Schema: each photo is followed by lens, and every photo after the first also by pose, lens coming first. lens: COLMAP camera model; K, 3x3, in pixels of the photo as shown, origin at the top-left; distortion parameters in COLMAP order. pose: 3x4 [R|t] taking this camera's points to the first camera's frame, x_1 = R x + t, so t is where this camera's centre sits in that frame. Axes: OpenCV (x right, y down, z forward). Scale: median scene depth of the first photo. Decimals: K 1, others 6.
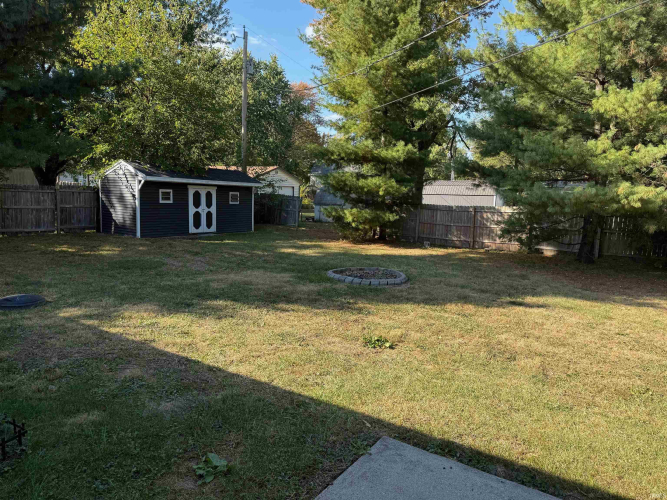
lens RADIAL K [[459.1, 0, 333.5], [0, 459.1, 250.0], [0, 0, 1]] dist [0.150898, -0.205088]
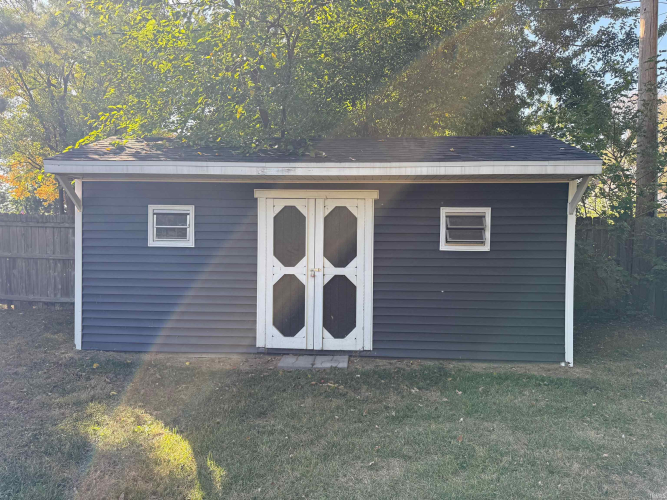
lens RADIAL K [[459.1, 0, 333.5], [0, 459.1, 250.0], [0, 0, 1]] dist [0.150898, -0.205088]
pose [[0.512876, 0.003713, -0.858455, -0.030017], [-0.094086, 0.994210, -0.051911, -0.087268], [0.853291, 0.107392, 0.510256, 0.876728]]
